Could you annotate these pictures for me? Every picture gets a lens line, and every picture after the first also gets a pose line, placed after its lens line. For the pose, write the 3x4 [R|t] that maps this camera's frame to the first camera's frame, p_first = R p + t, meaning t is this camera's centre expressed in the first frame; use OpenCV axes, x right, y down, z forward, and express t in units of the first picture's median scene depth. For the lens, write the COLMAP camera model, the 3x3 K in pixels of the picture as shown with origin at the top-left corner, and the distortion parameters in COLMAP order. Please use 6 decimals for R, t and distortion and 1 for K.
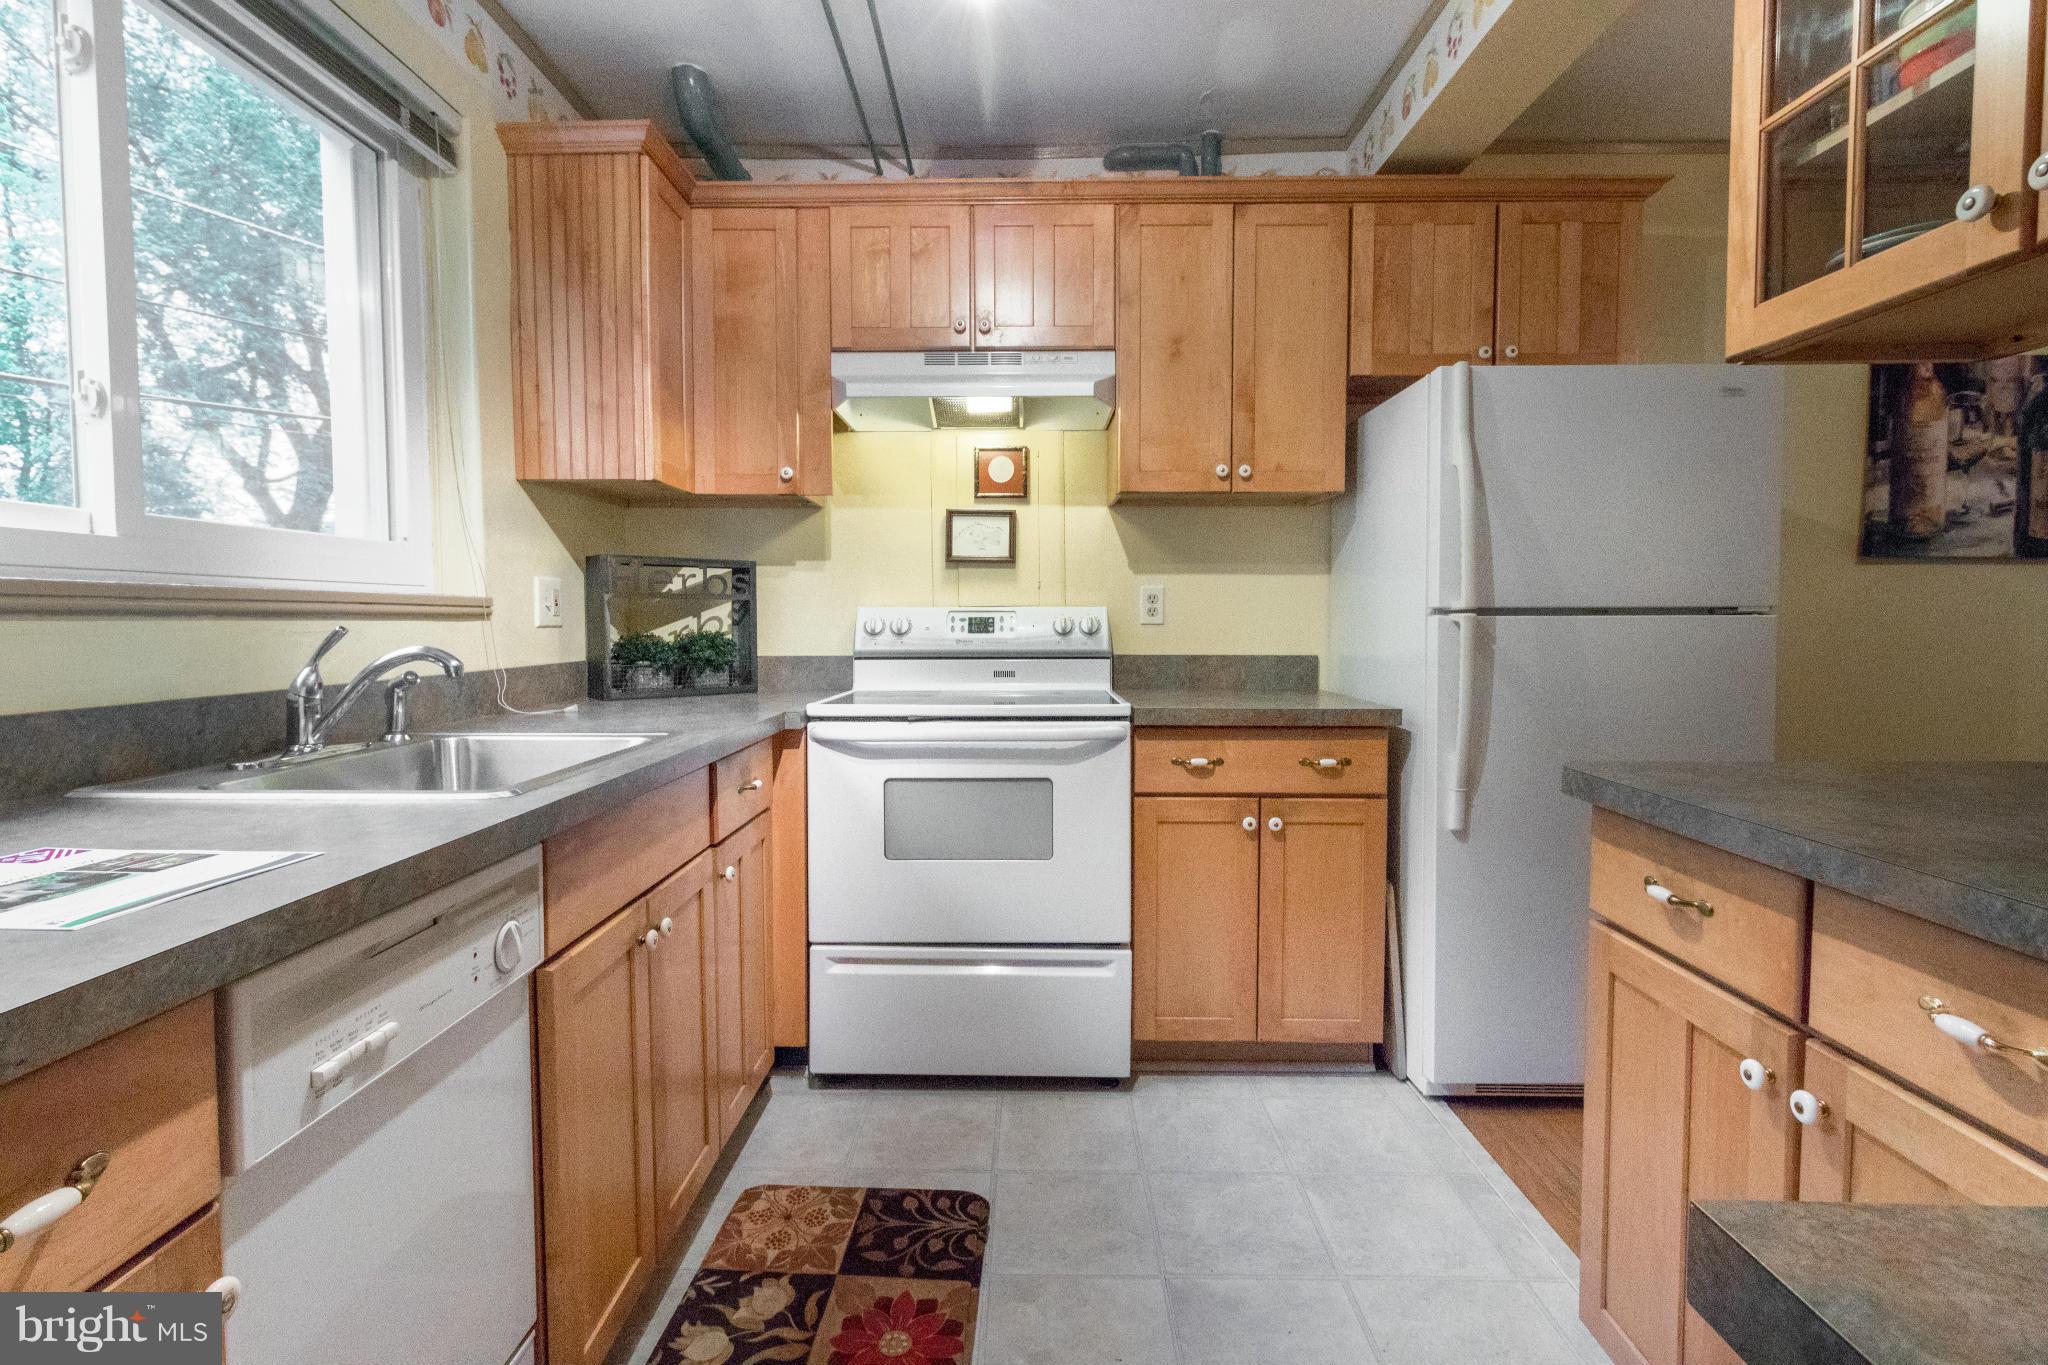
lens RADIAL K [[946.6, 0, 1013.5], [0, 946.6, 659.2], [0, 0, 1]] dist [0.004691, 0.000165]
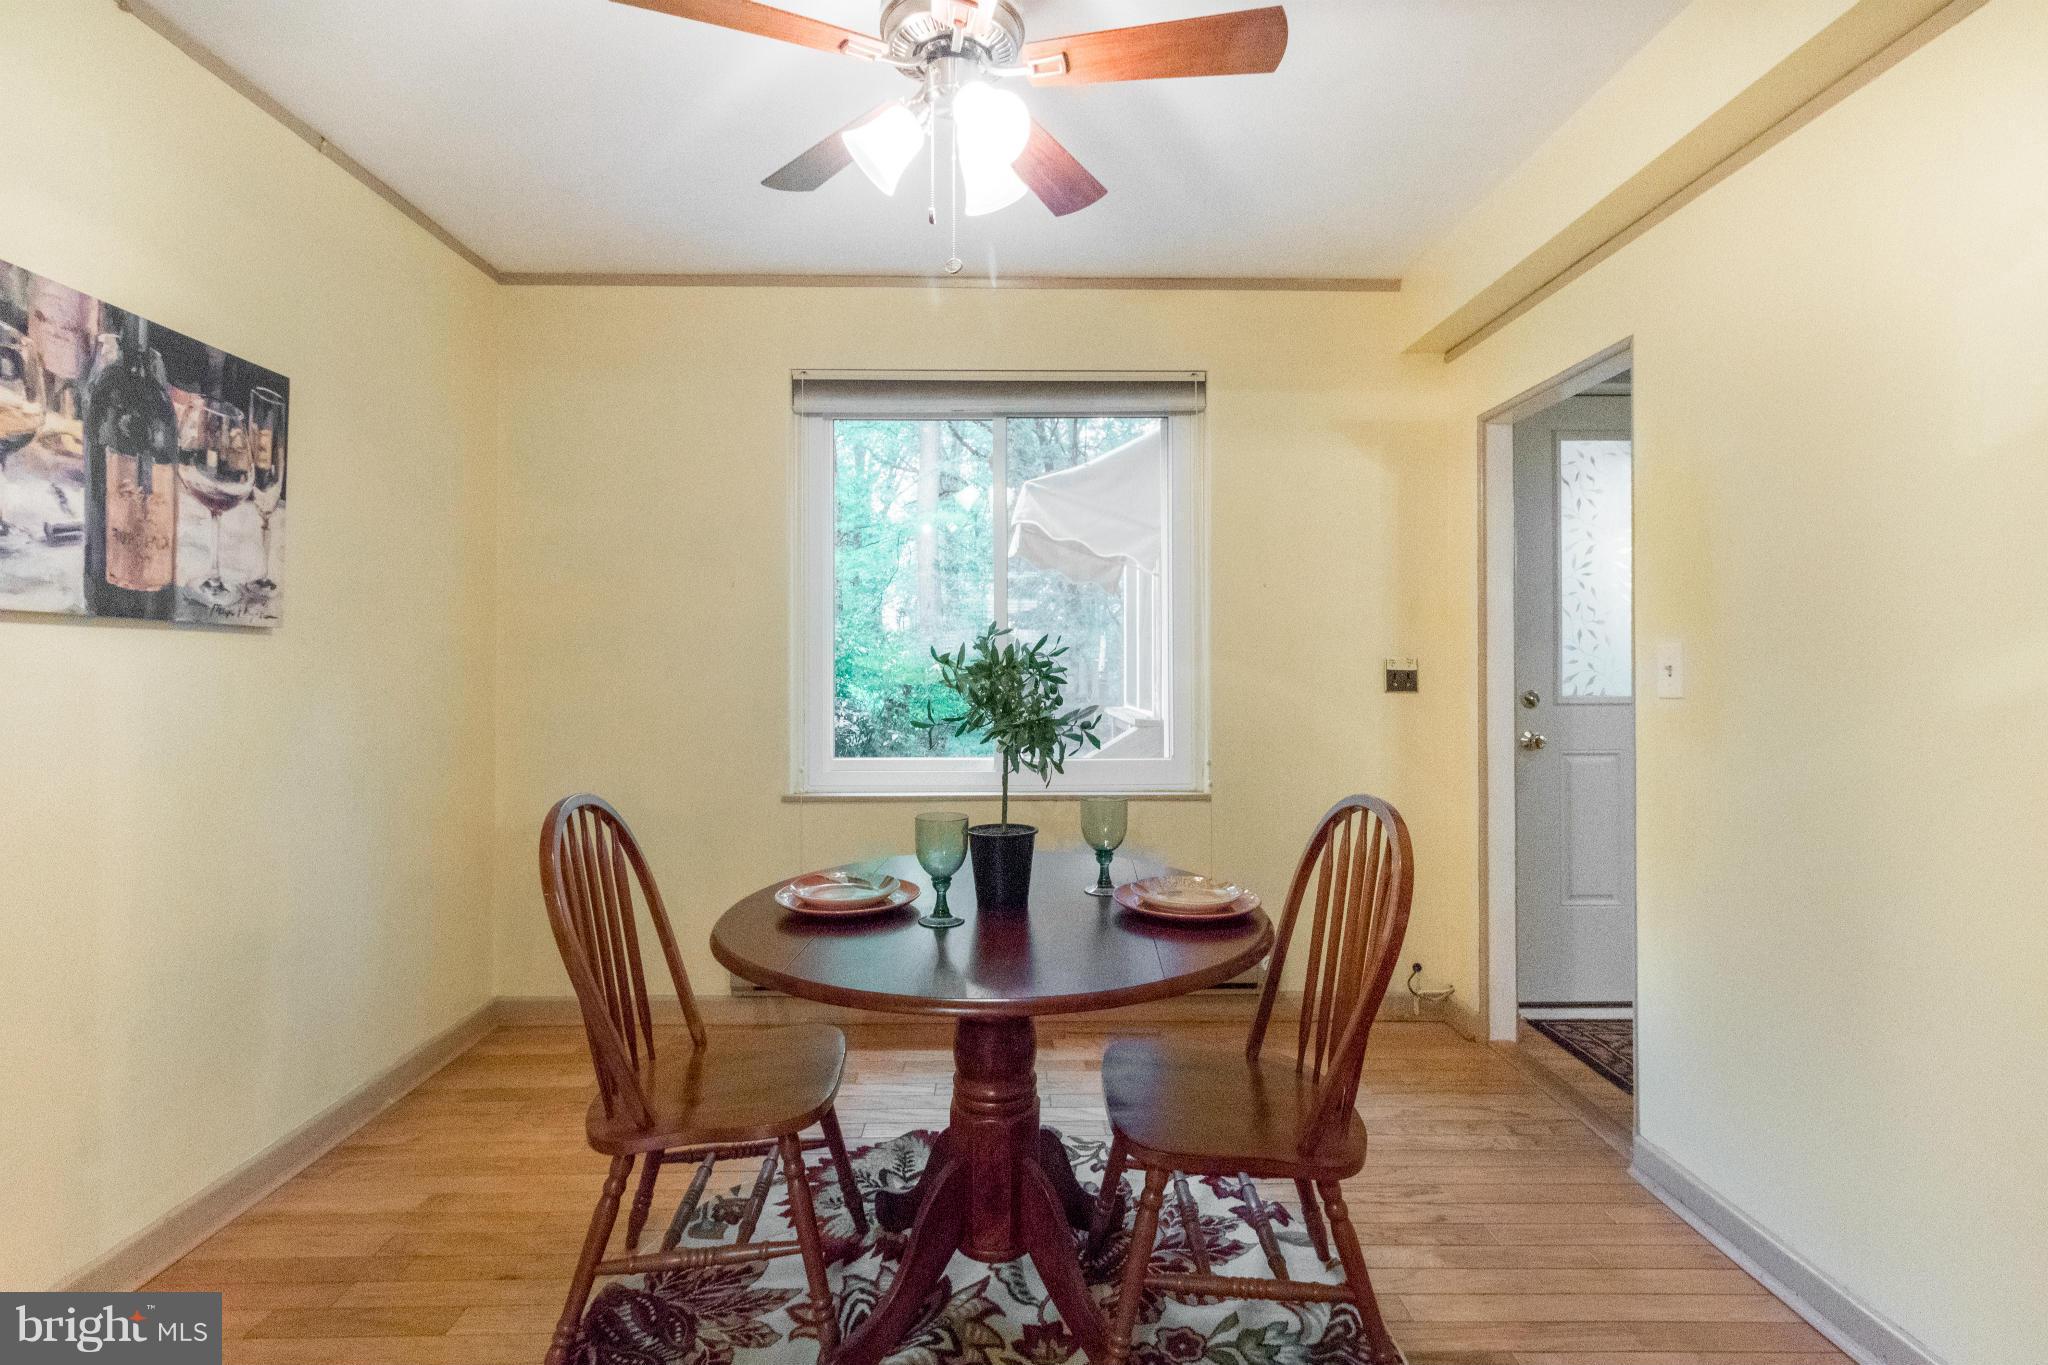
lens RADIAL K [[946.6, 0, 1013.5], [0, 946.6, 659.2], [0, 0, 1]] dist [0.004691, 0.000165]
pose [[-0.028408, 0.005331, 0.999582, 0.453541], [0.044964, 0.998980, -0.004050, -0.053281], [-0.998585, 0.044830, -0.028618, 0.454427]]
